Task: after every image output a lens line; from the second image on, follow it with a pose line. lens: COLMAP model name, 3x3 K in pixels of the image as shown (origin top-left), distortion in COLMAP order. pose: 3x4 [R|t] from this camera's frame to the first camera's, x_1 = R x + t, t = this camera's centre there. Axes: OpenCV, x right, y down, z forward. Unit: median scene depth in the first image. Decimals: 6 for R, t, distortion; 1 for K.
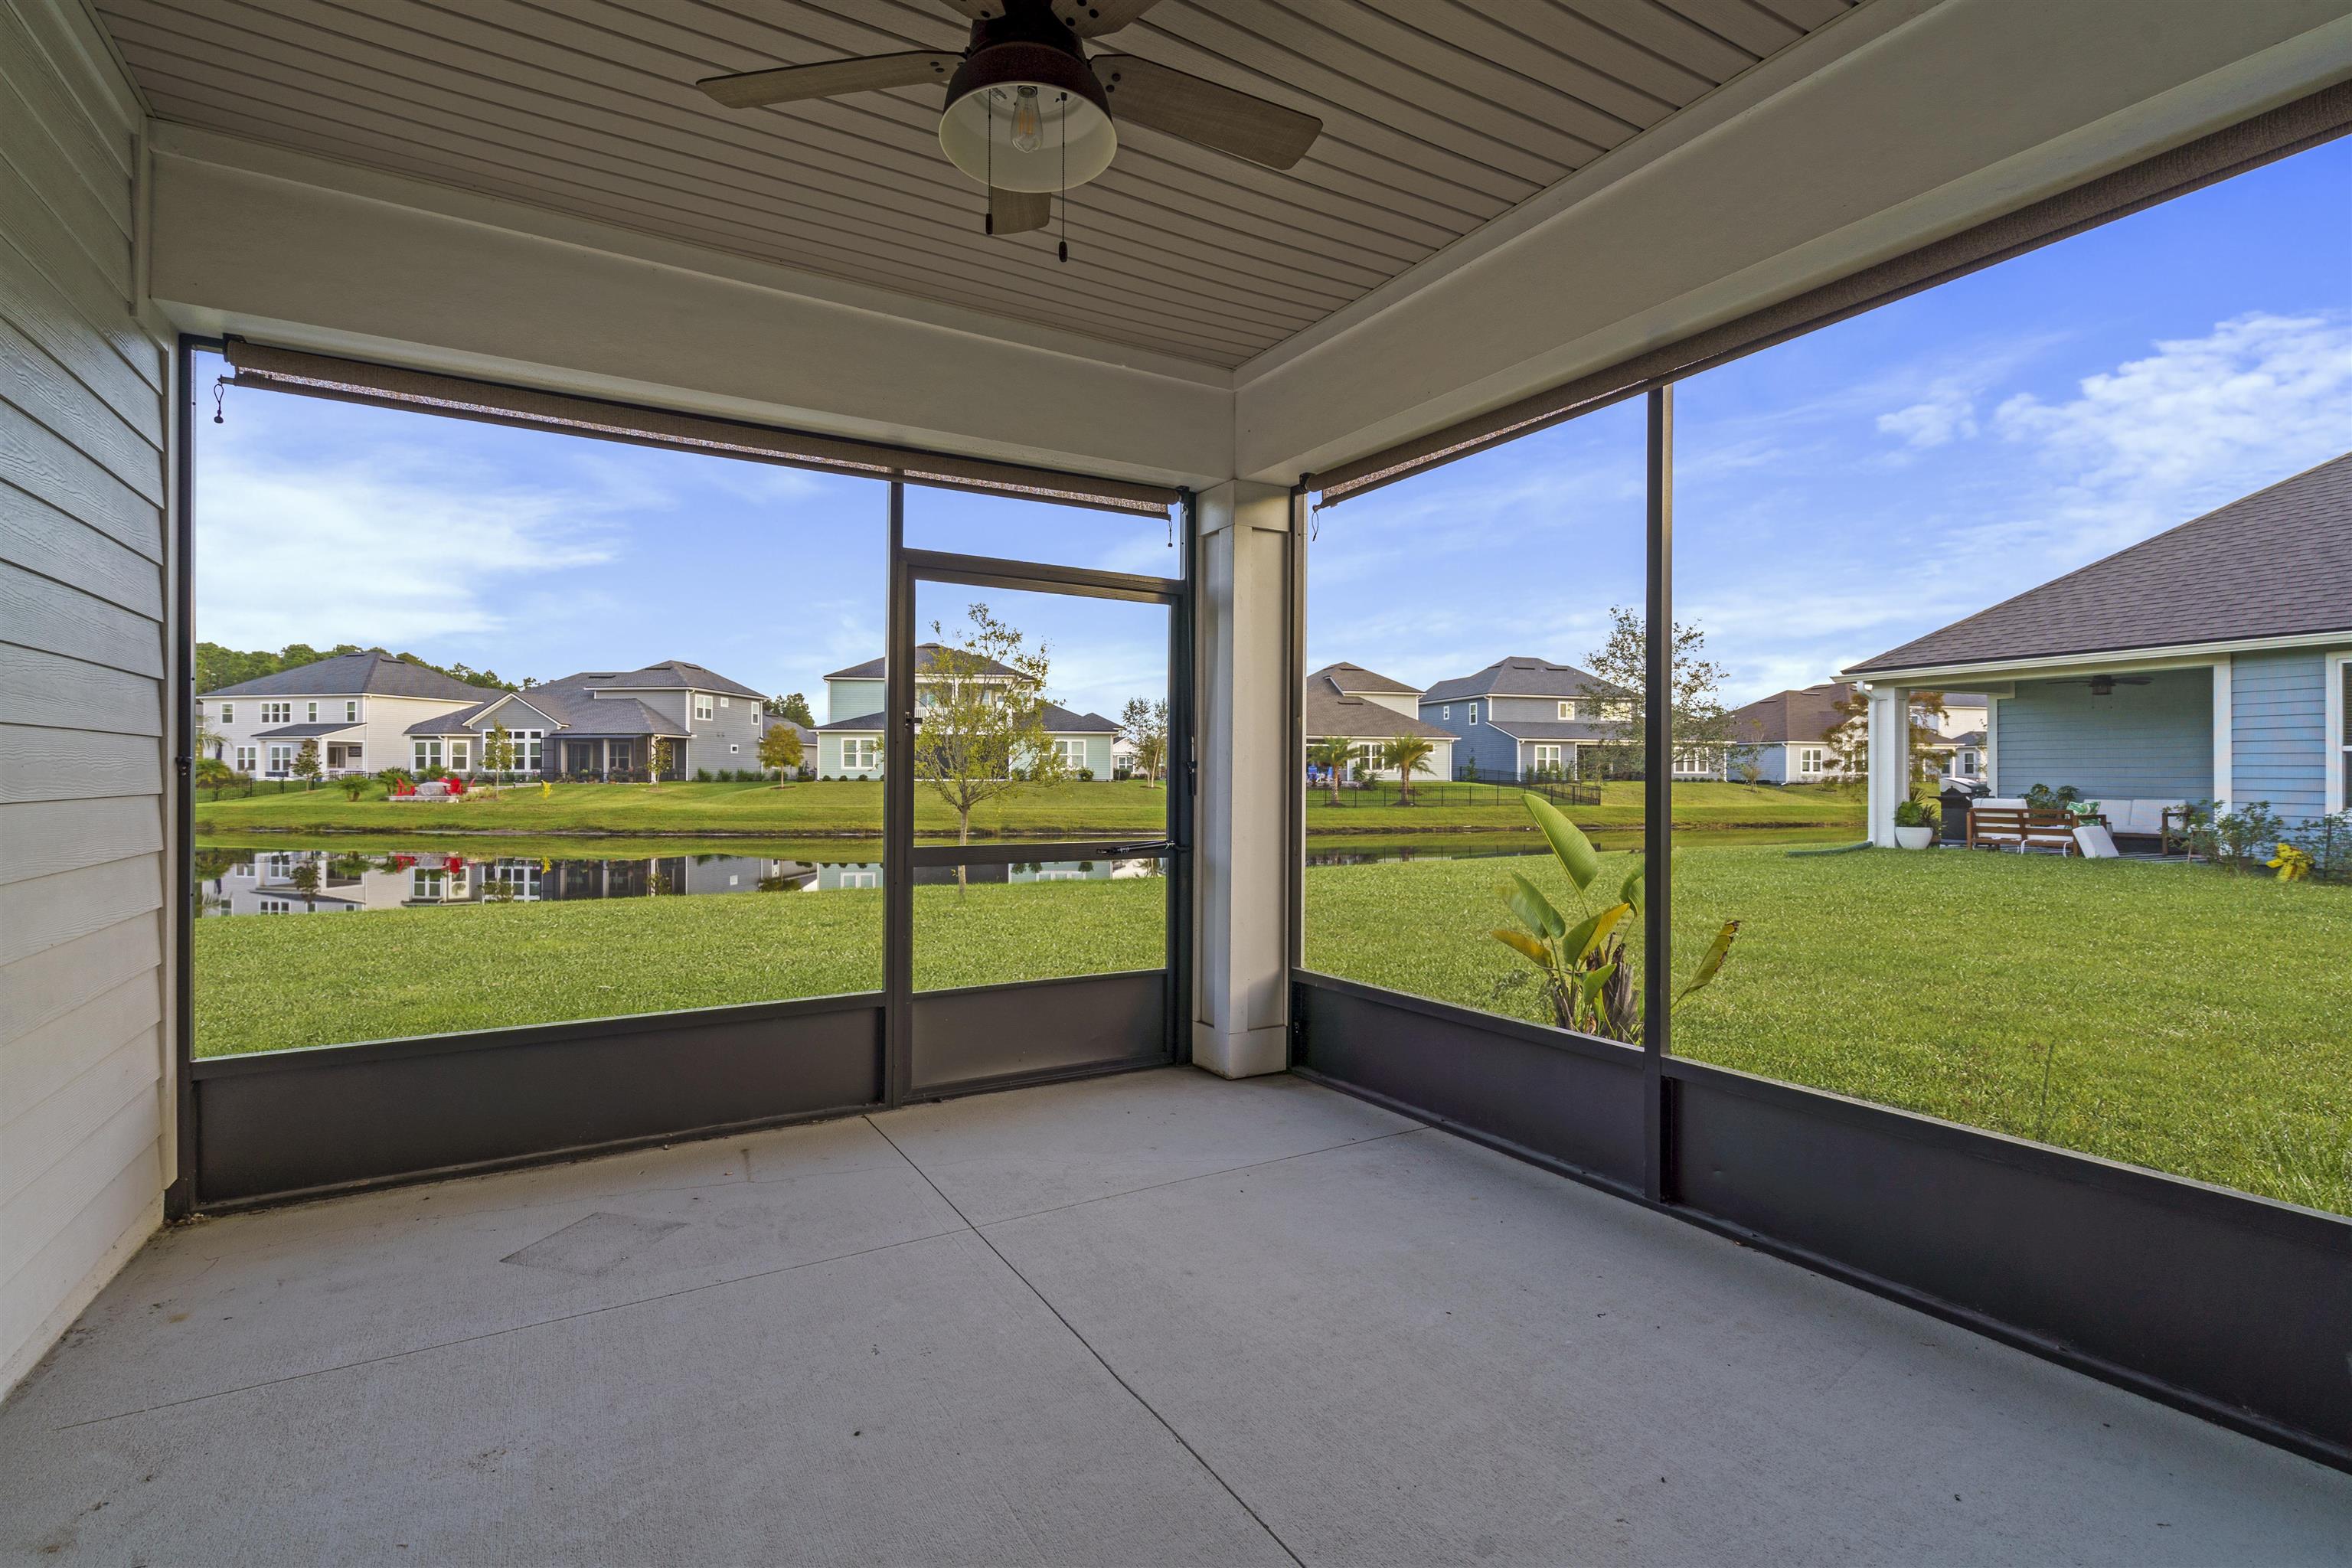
lens RADIAL K [[1094.5, 0, 1190.0], [0, 1094.5, 775.1], [0, 0, 1]] dist [-0.003718, 0.000349]
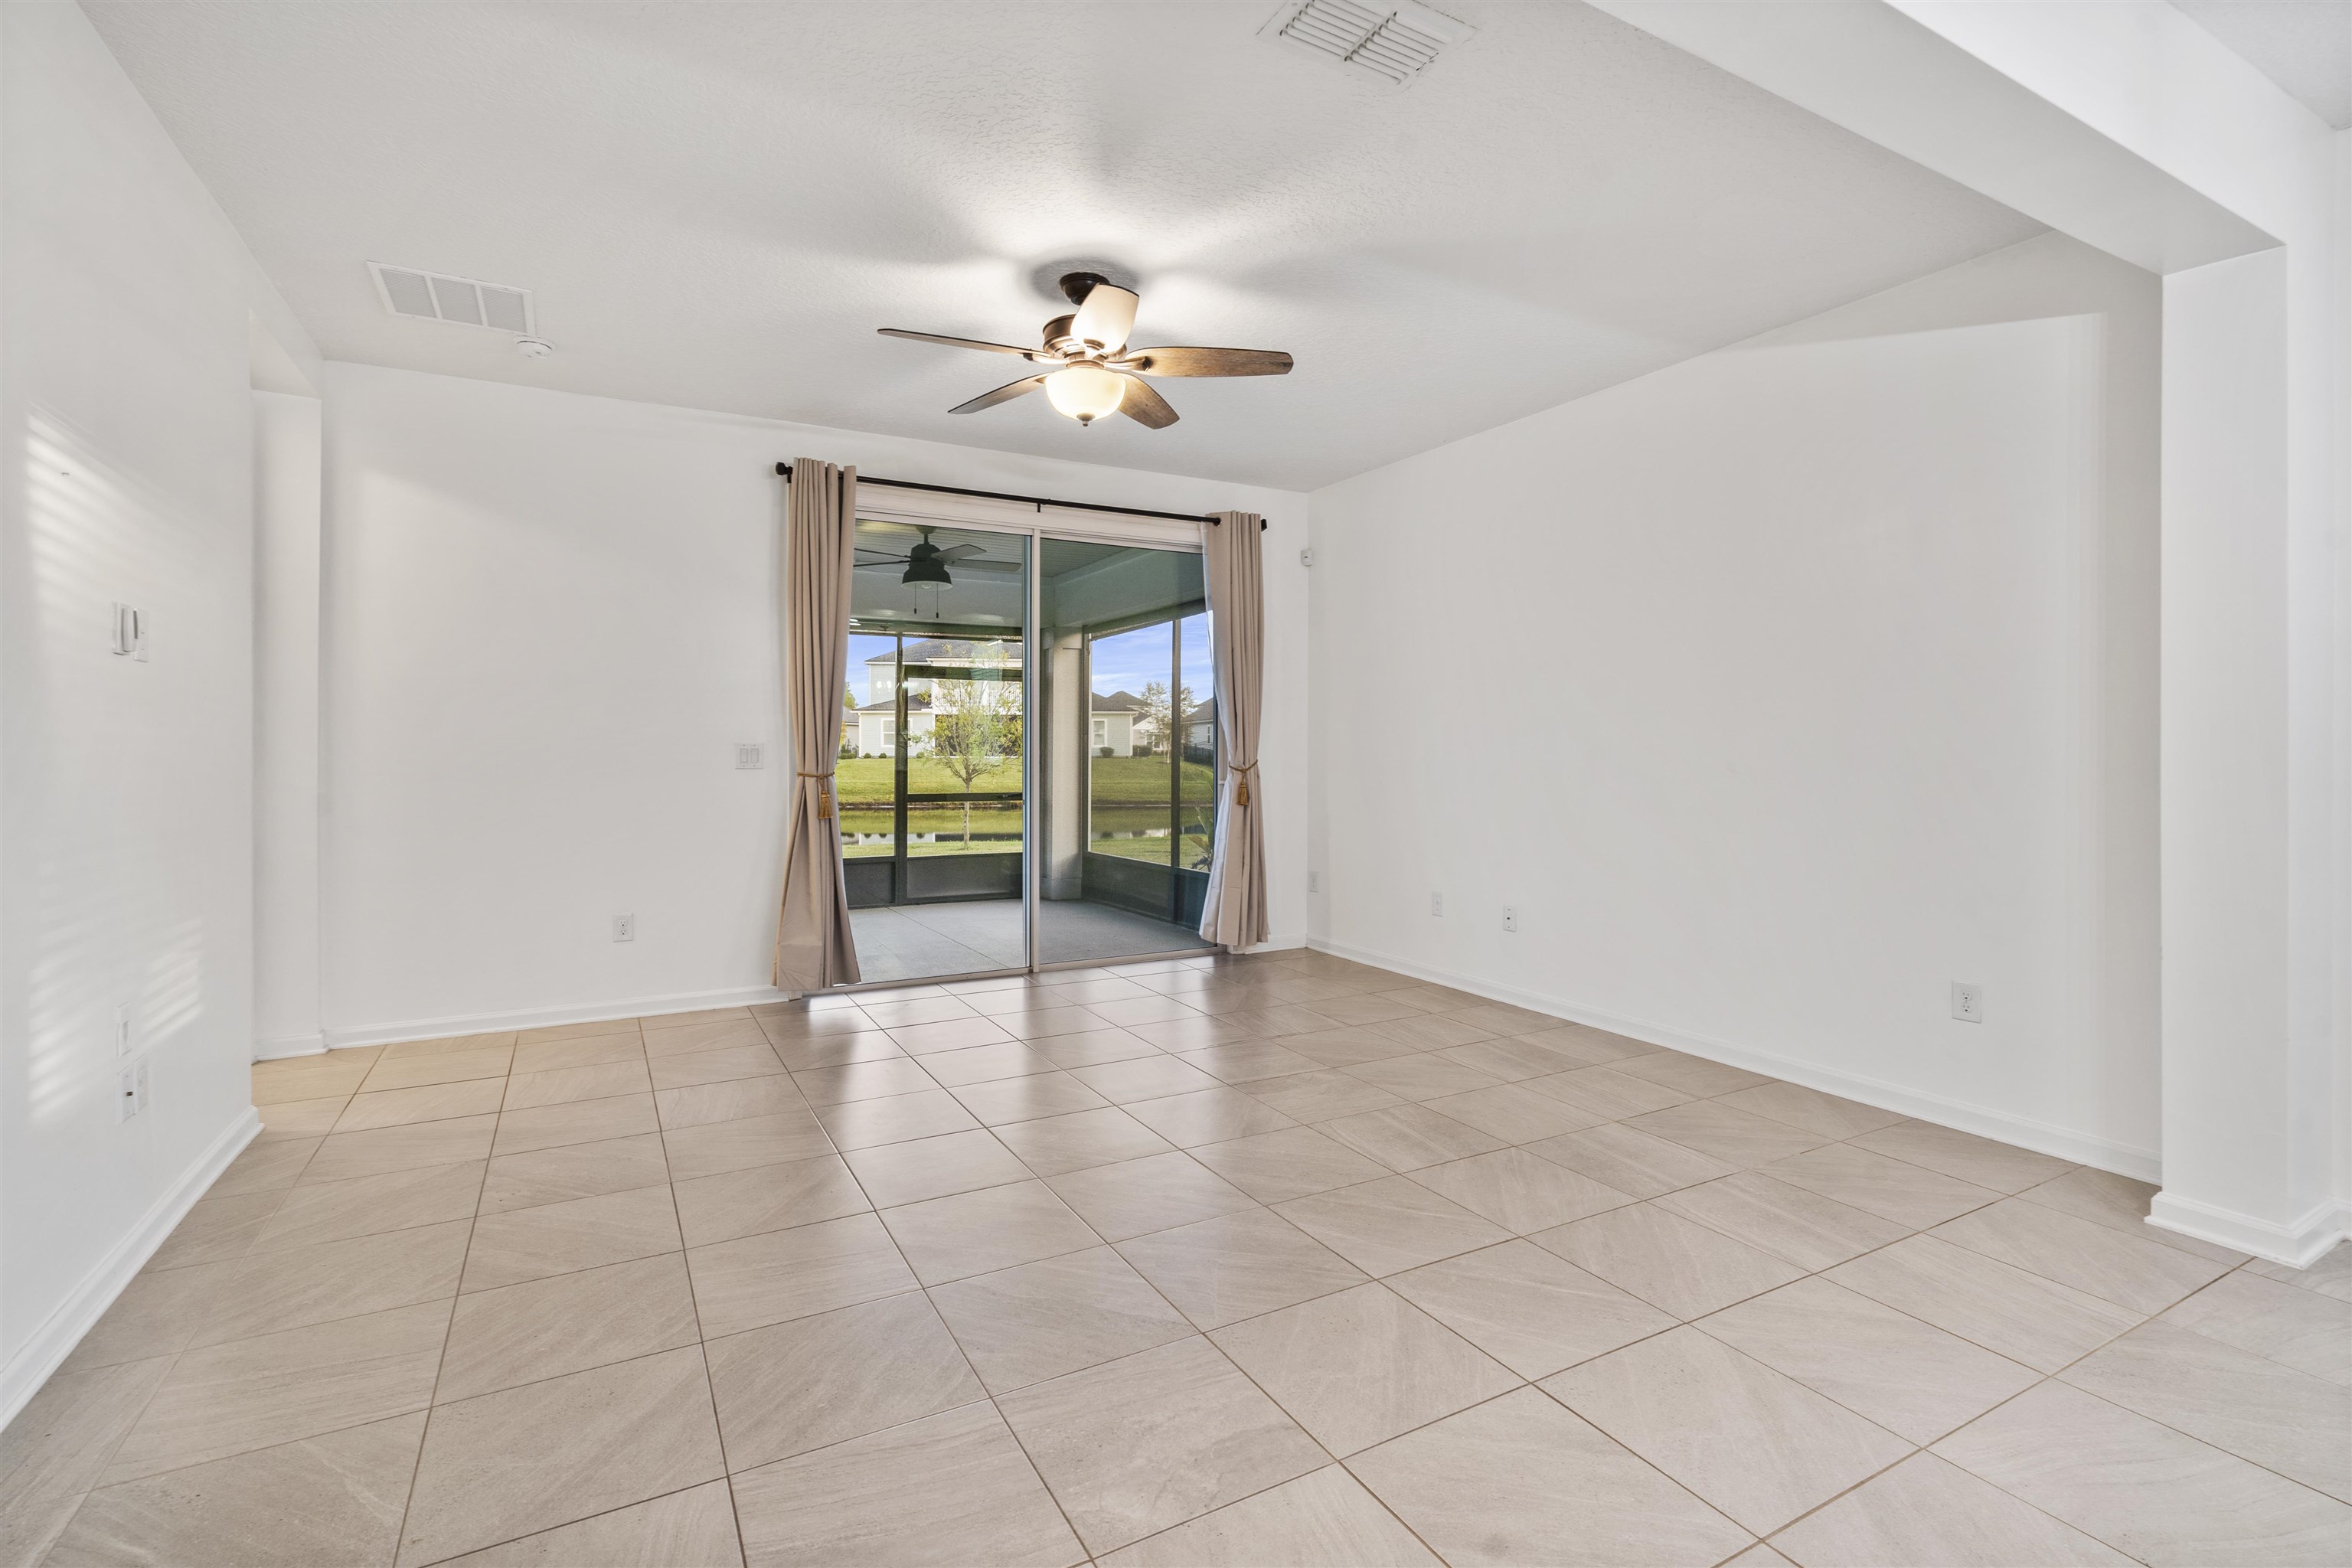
lens RADIAL K [[1094.5, 0, 1177.3], [0, 1094.5, 766.0], [0, 0, 1]] dist [-0.003718, 0.000349]
pose [[0.999010, 0.000532, -0.044481, 0.019888], [0.000097, 0.999900, 0.014129, -0.001240], [0.044485, -0.014119, 0.998910, -0.060680]]
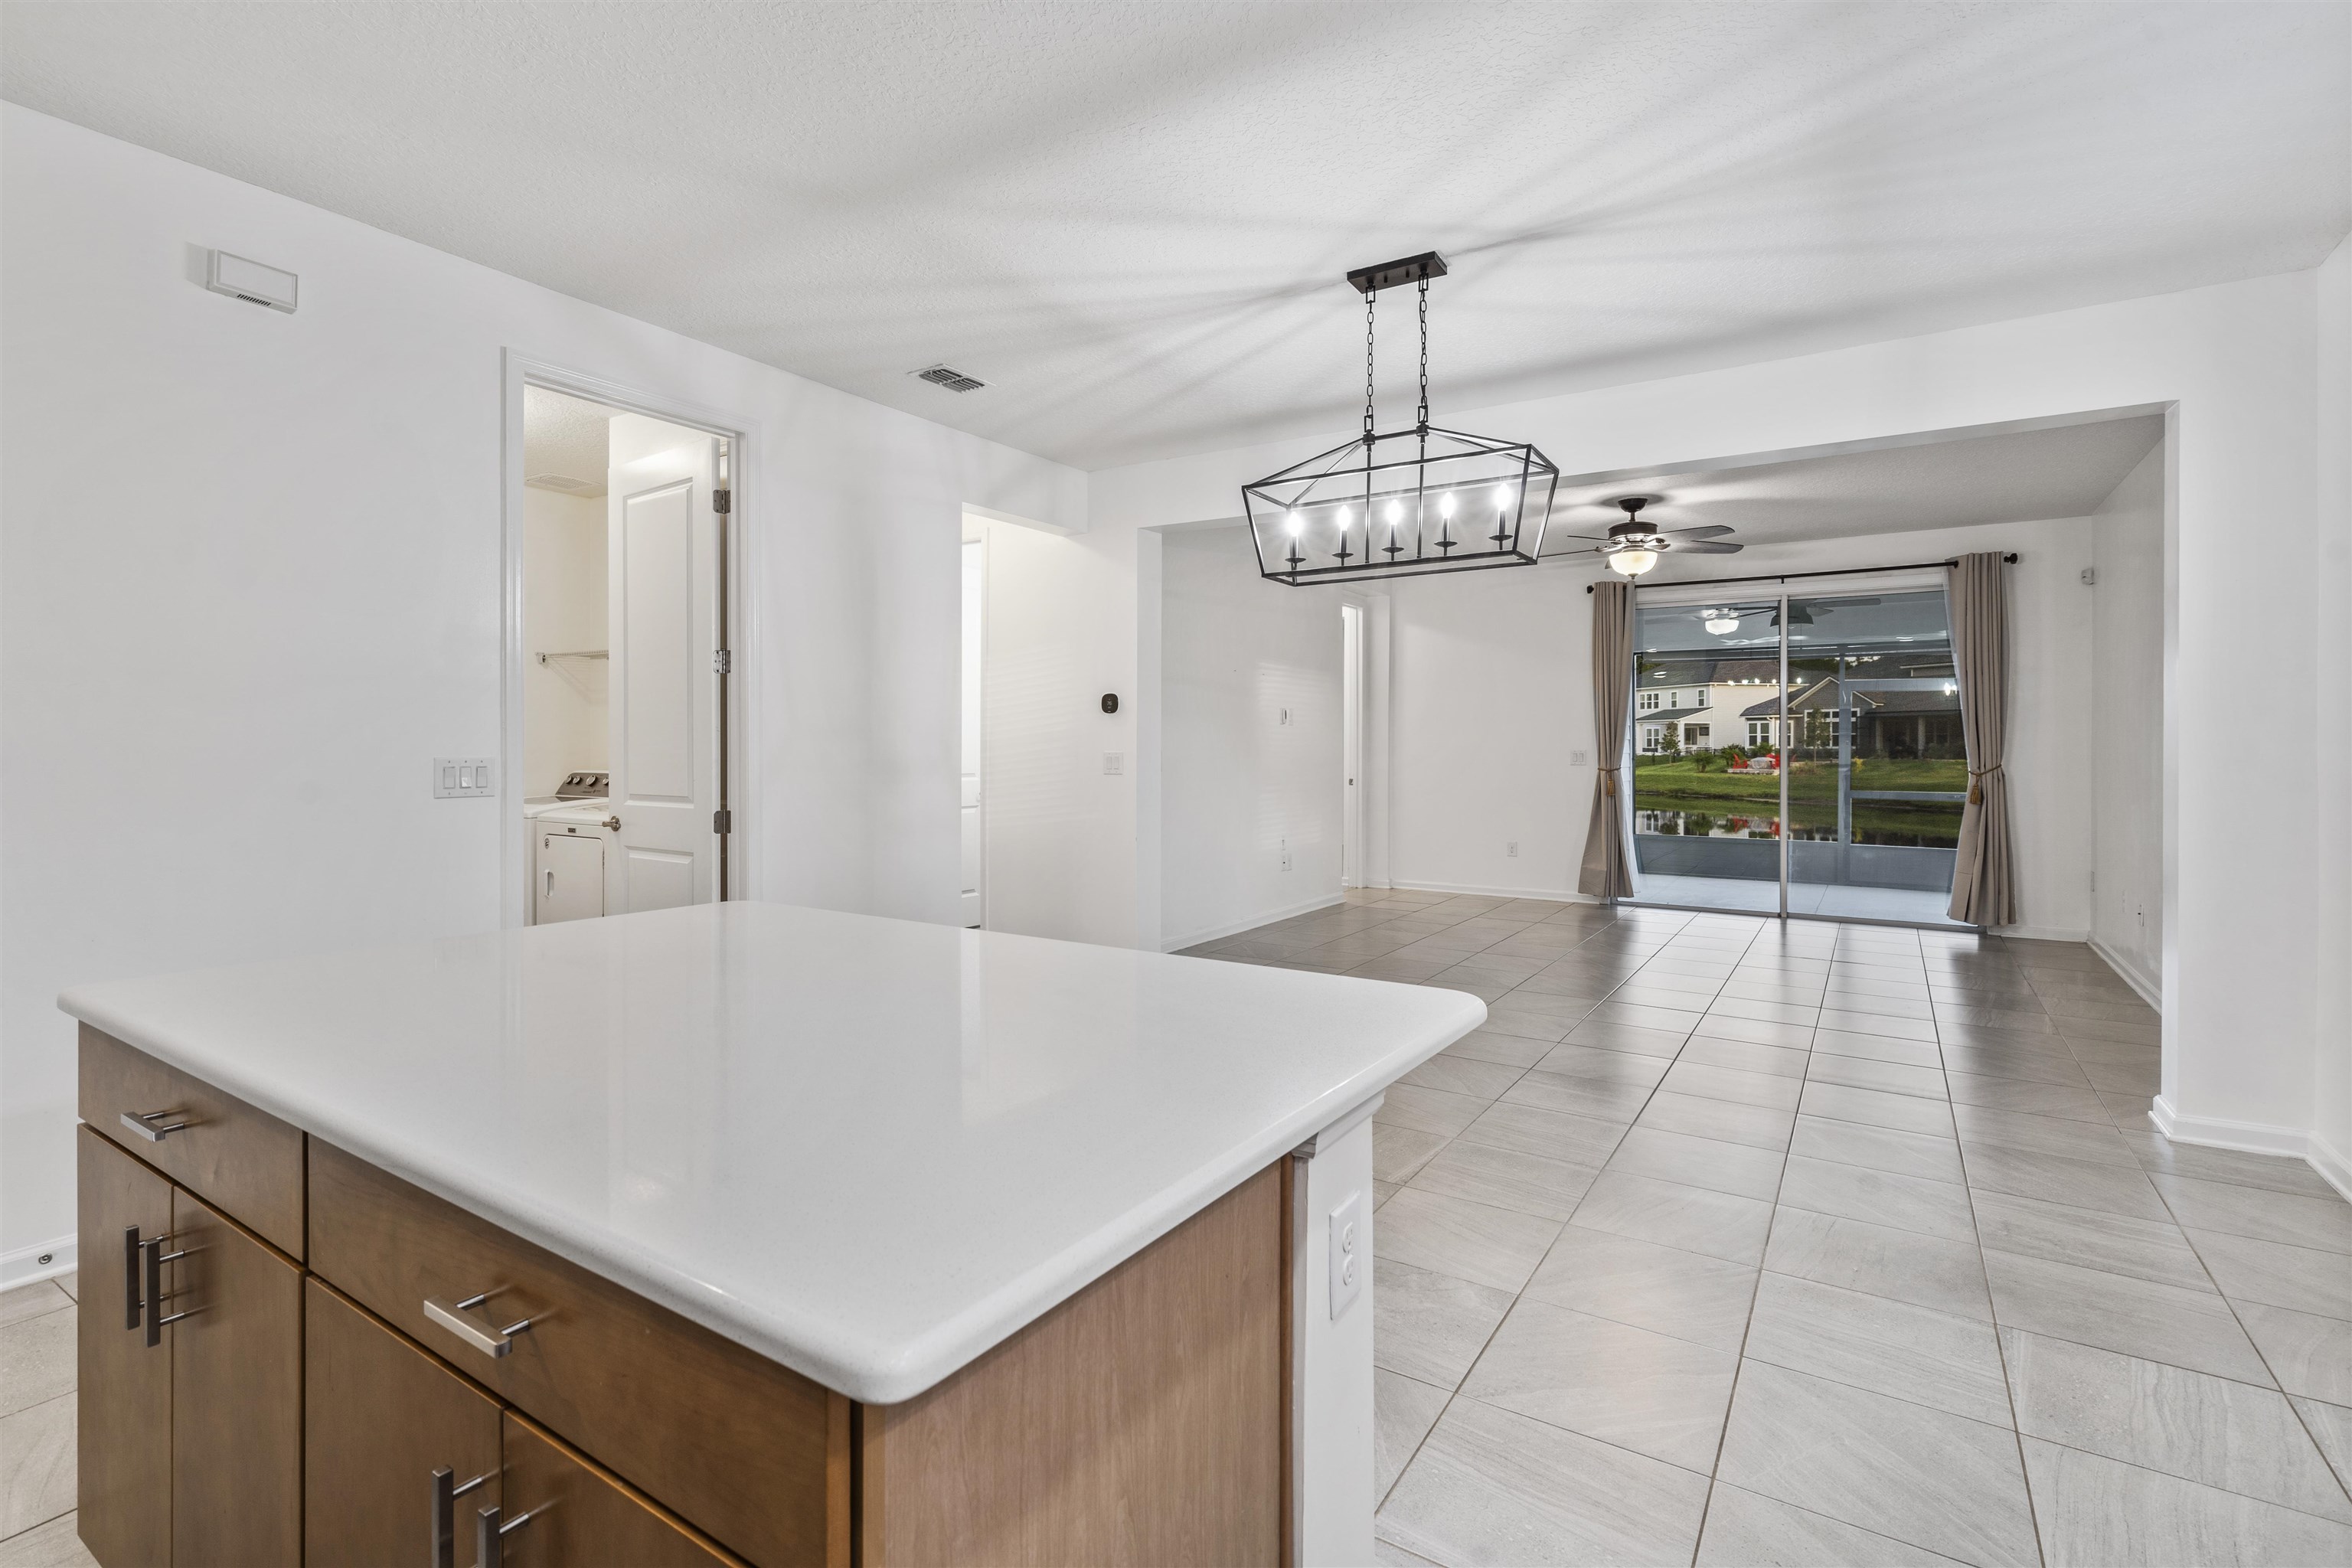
lens RADIAL K [[1094.5, 0, 1180.2], [0, 1094.5, 747.6], [0, 0, 1]] dist [-0.003718, 0.000349]
pose [[0.452133, -0.000269, -0.891951, 0.065847], [-0.001411, 0.999998, -0.001017, -0.001768], [0.891950, 0.001718, 0.452132, -0.080135]]
